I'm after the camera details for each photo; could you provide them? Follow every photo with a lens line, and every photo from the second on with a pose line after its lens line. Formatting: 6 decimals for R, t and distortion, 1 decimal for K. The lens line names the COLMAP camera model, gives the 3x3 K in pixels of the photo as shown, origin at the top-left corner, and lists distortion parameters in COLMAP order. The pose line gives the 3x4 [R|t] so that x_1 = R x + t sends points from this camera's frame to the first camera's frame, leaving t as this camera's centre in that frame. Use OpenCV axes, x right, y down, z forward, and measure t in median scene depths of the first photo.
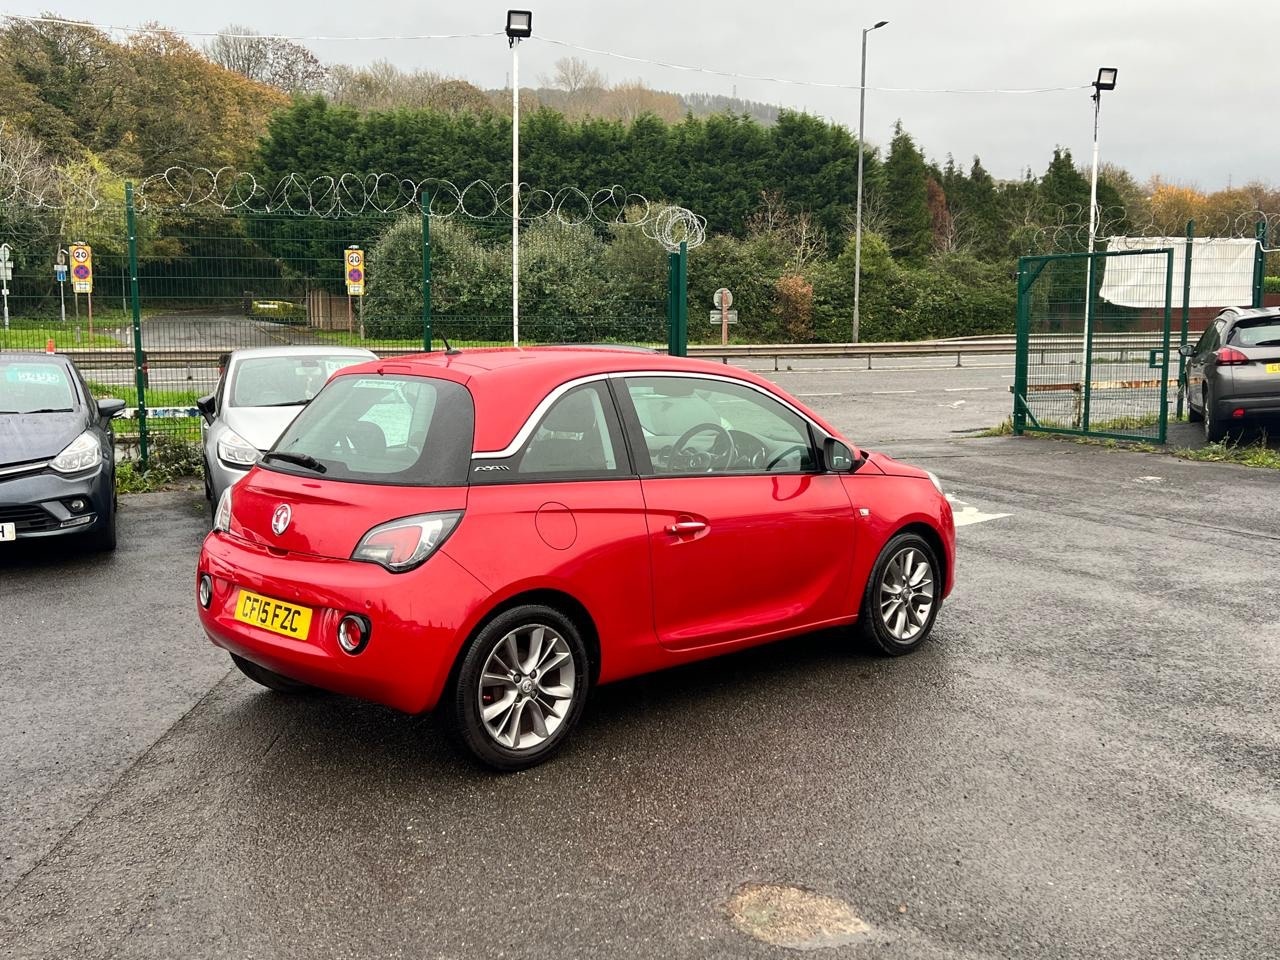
lens RADIAL K [[1323.5, 0, 640.0], [0, 1323.5, 480.0], [0, 0, 1]] dist [0.150624, -0.316787]
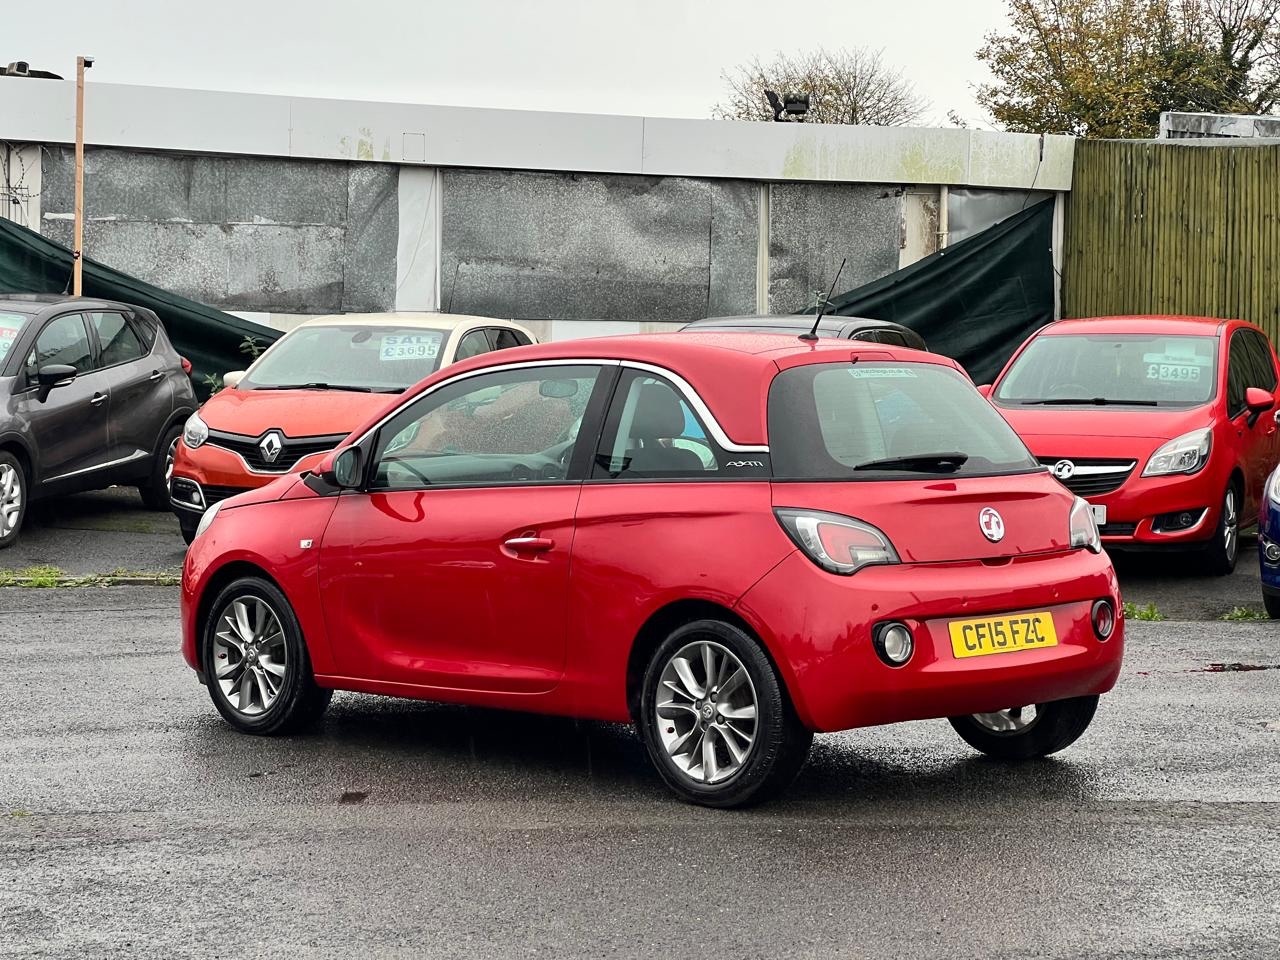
lens RADIAL K [[2882.7, 0, 640.0], [0, 2882.7, 480.0], [0, 0, 1]] dist [0.030966, 2.274085]
pose [[-0.011286, -0.043859, 0.998974, -1.662279], [0.116532, 0.992172, 0.044877, -0.085707], [-0.993123, 0.116919, -0.006087, 0.960623]]
